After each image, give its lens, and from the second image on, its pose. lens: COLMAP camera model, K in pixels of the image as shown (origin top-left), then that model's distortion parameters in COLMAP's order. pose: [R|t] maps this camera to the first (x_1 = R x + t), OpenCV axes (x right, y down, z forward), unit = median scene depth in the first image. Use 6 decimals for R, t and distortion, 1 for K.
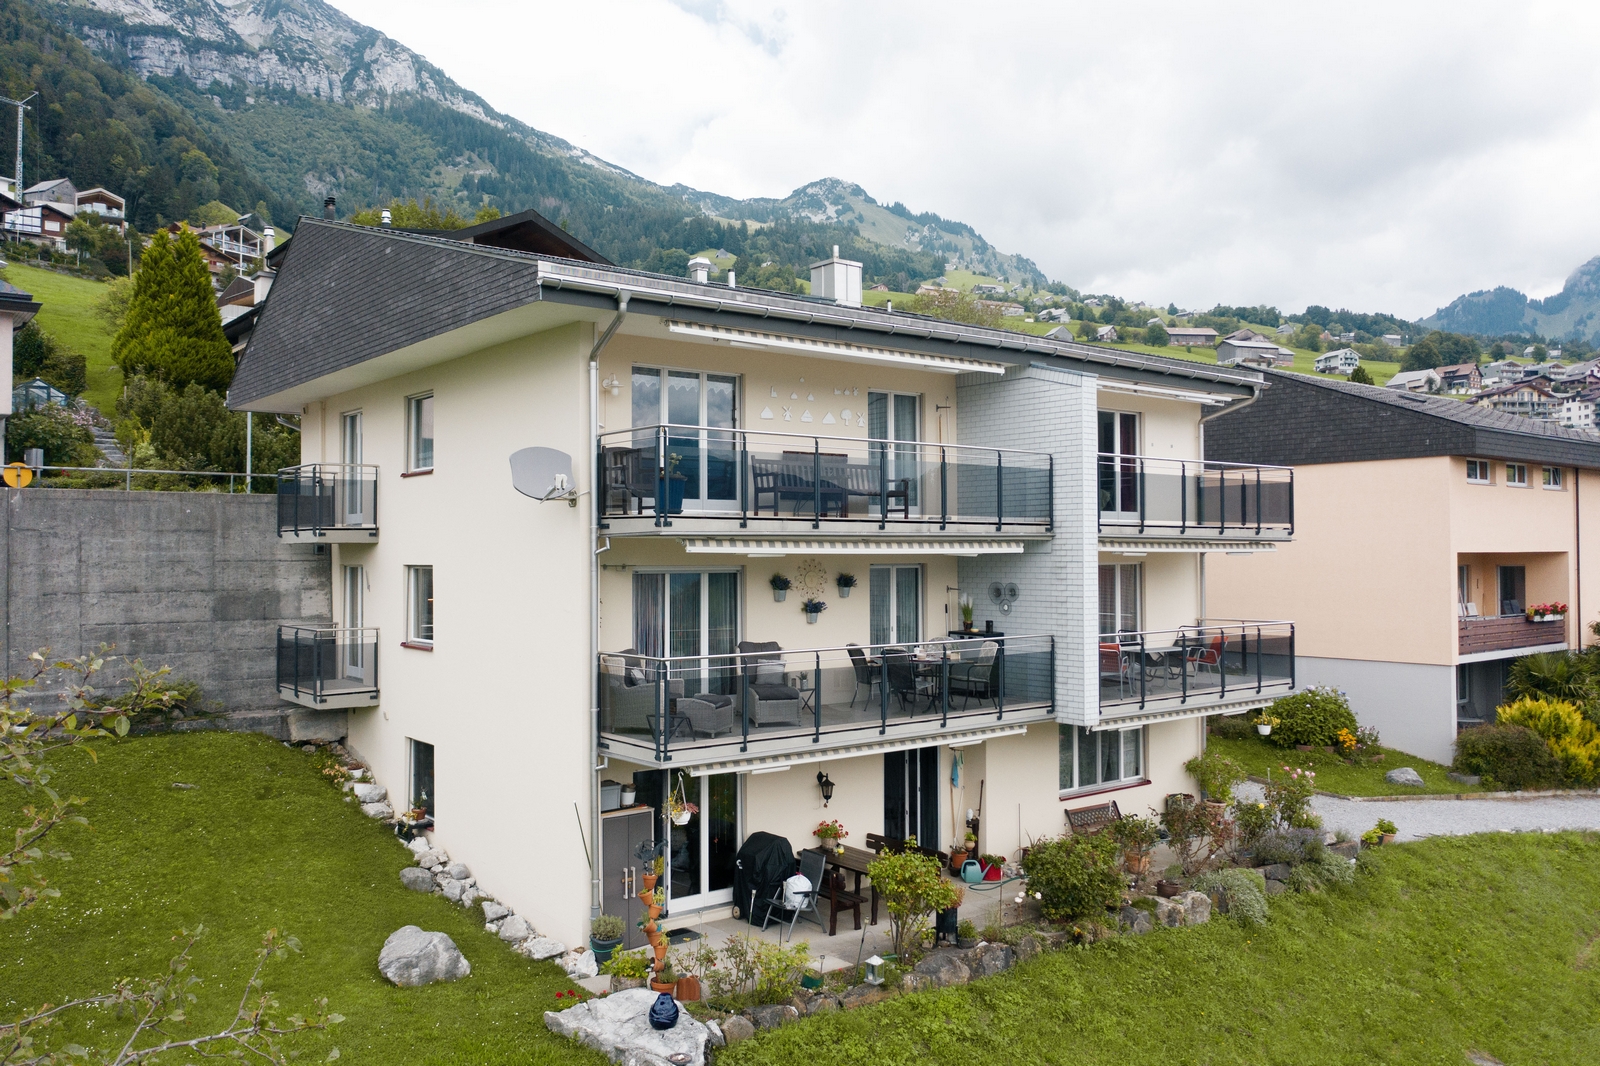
lens RADIAL K [[1242.8, 0, 797.2], [0, 1242.8, 555.7], [0, 0, 1]] dist [-0.009389, -0.005582]
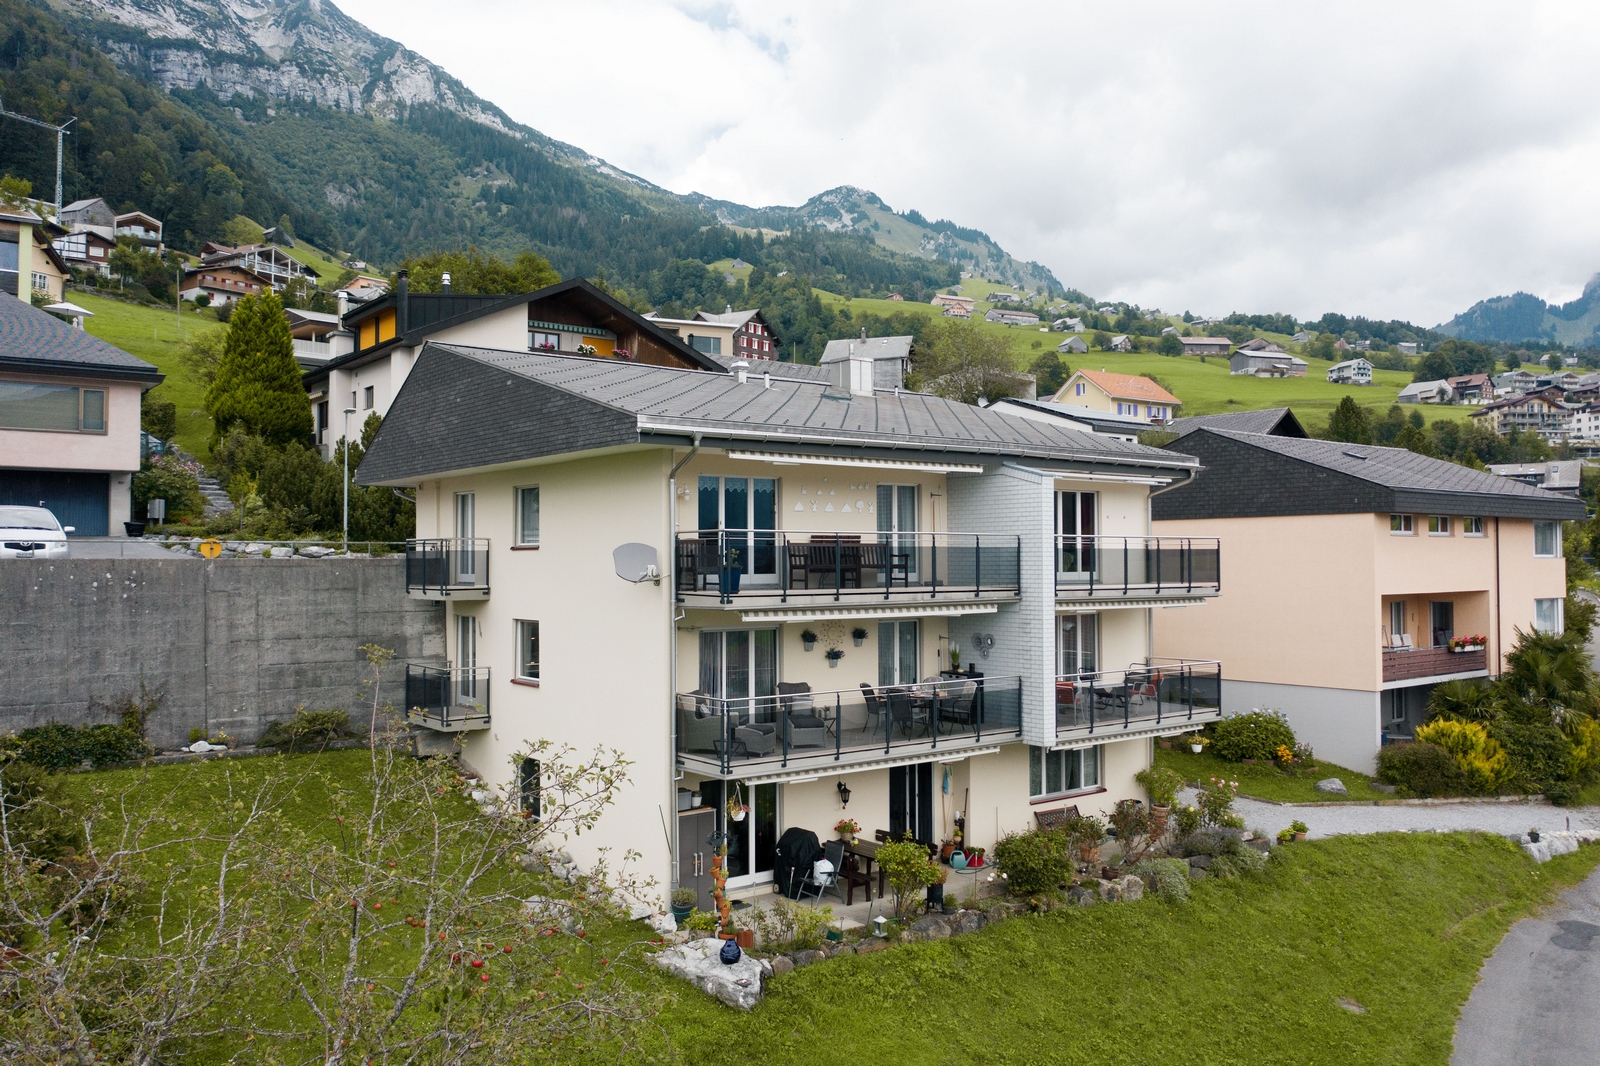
lens RADIAL K [[1242.8, 0, 797.2], [0, 1242.8, 555.7], [0, 0, 1]] dist [-0.009389, -0.005582]
pose [[0.999919, -0.000370, -0.012686, -0.008227], [0.000302, 0.999986, -0.005365, -0.048294], [0.012688, 0.005361, 0.999905, -0.261742]]
